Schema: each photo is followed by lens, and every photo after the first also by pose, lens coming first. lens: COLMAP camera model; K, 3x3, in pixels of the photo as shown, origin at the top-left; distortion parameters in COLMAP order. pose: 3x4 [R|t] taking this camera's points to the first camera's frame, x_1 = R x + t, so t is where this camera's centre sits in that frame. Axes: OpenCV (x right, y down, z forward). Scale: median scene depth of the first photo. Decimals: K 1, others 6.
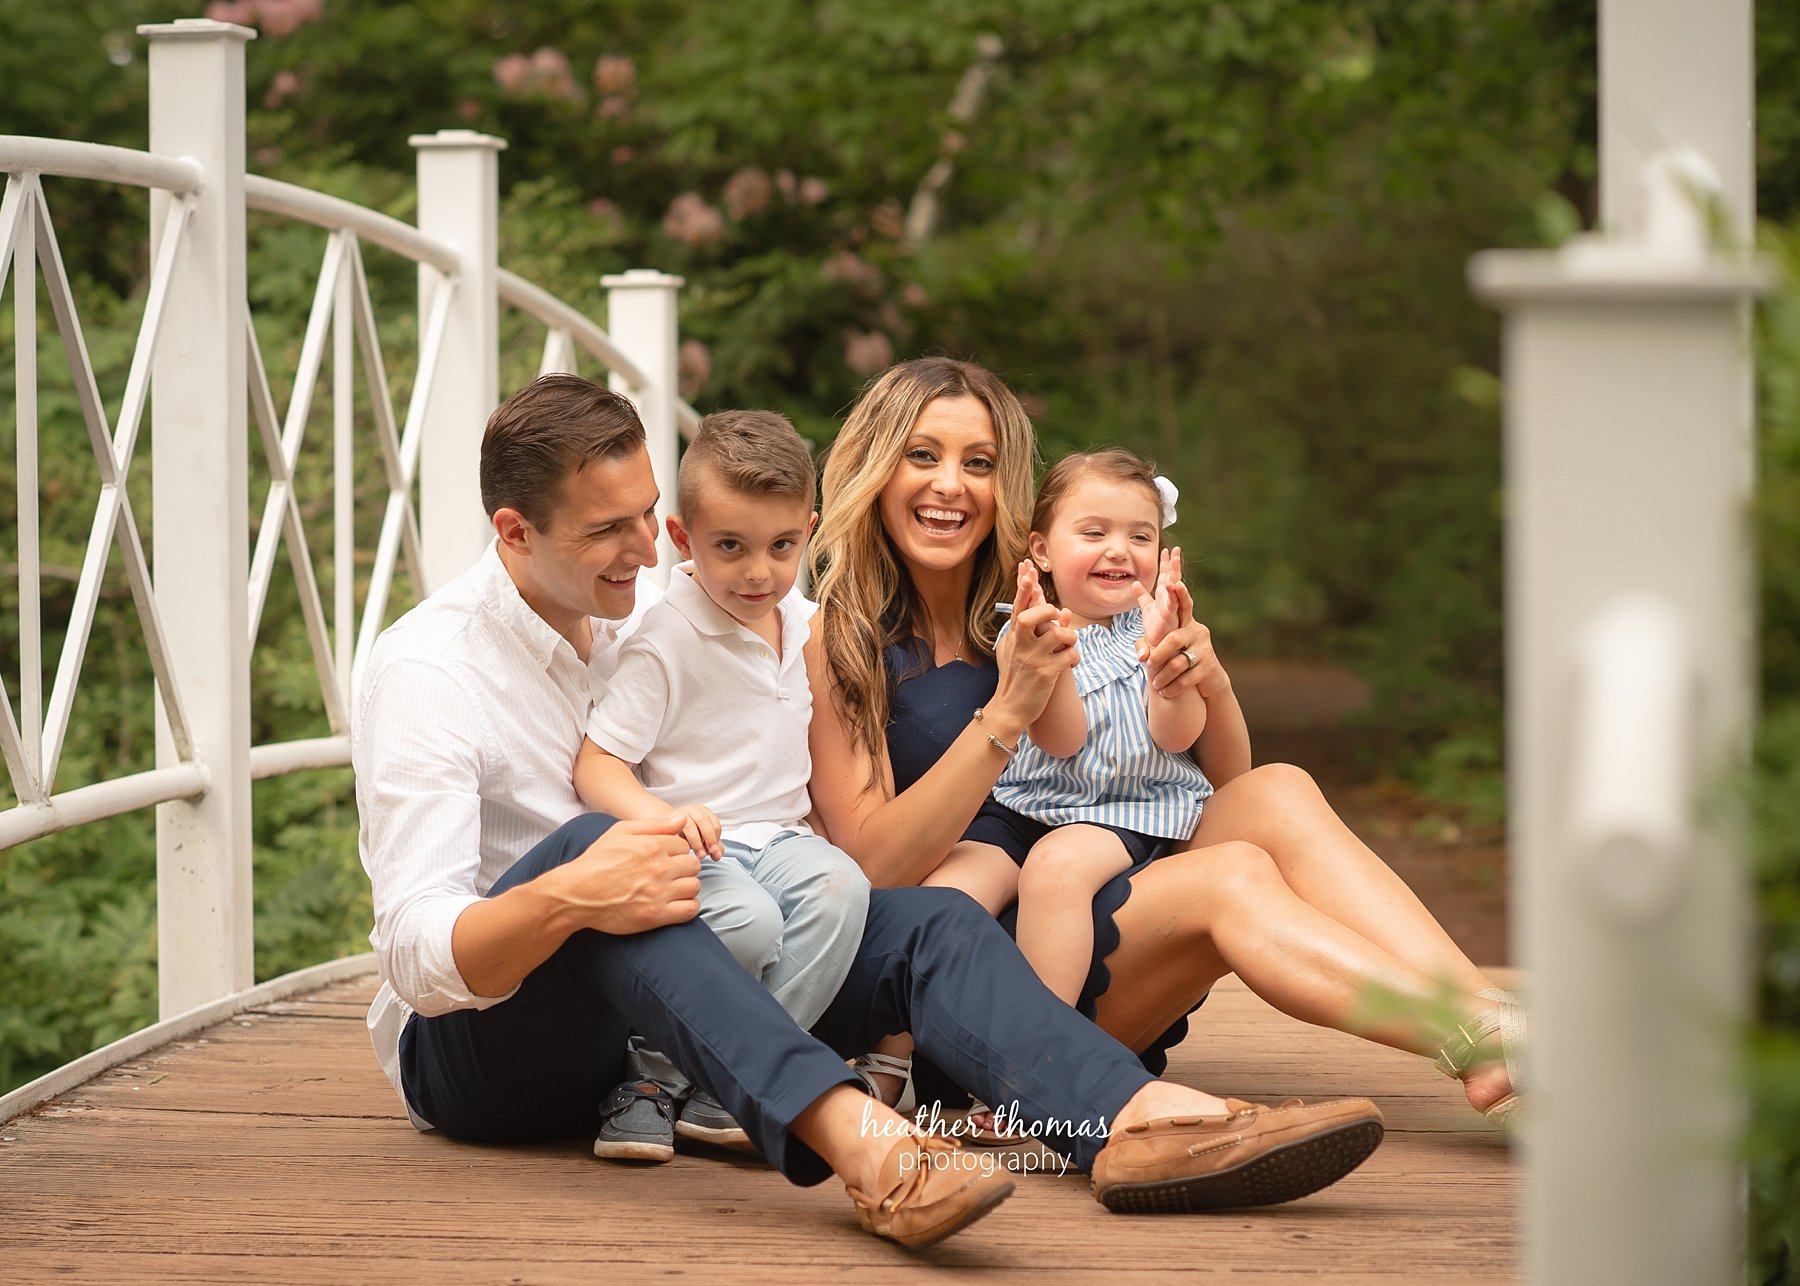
lens RADIAL K [[4455.6, 0, 900.0], [0, 4455.6, 643.0], [0, 0, 1]] dist [-0.131485, -0.113551]
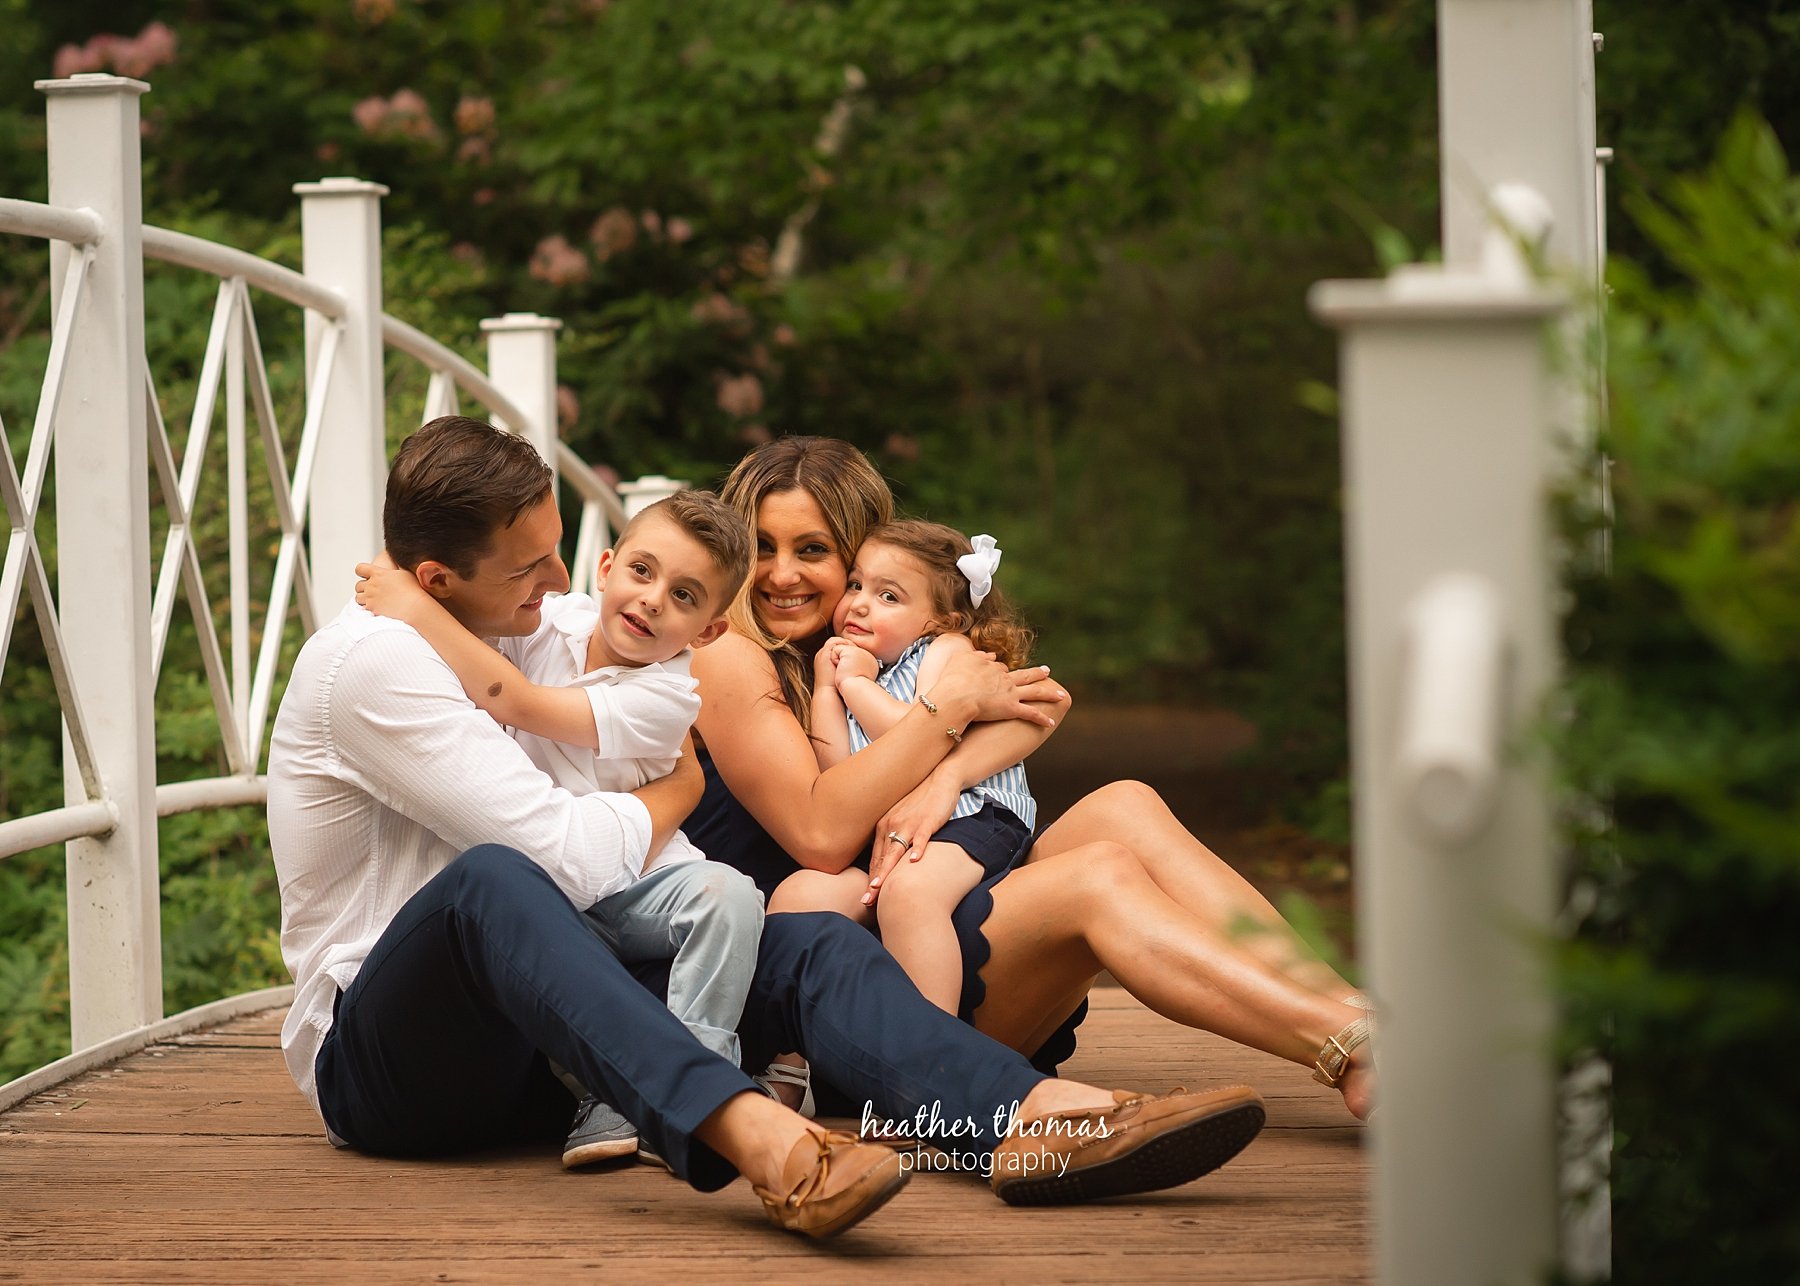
lens RADIAL K [[4991.6, 0, 898.3], [0, 4991.6, 689.7], [0, 0, 1]] dist [-0.144666, -0.049694]
pose [[0.999381, -0.017492, 0.030518, -0.010038], [0.017734, 0.999813, -0.007696, 0.013225], [-0.030378, 0.008233, 0.999505, -0.146761]]
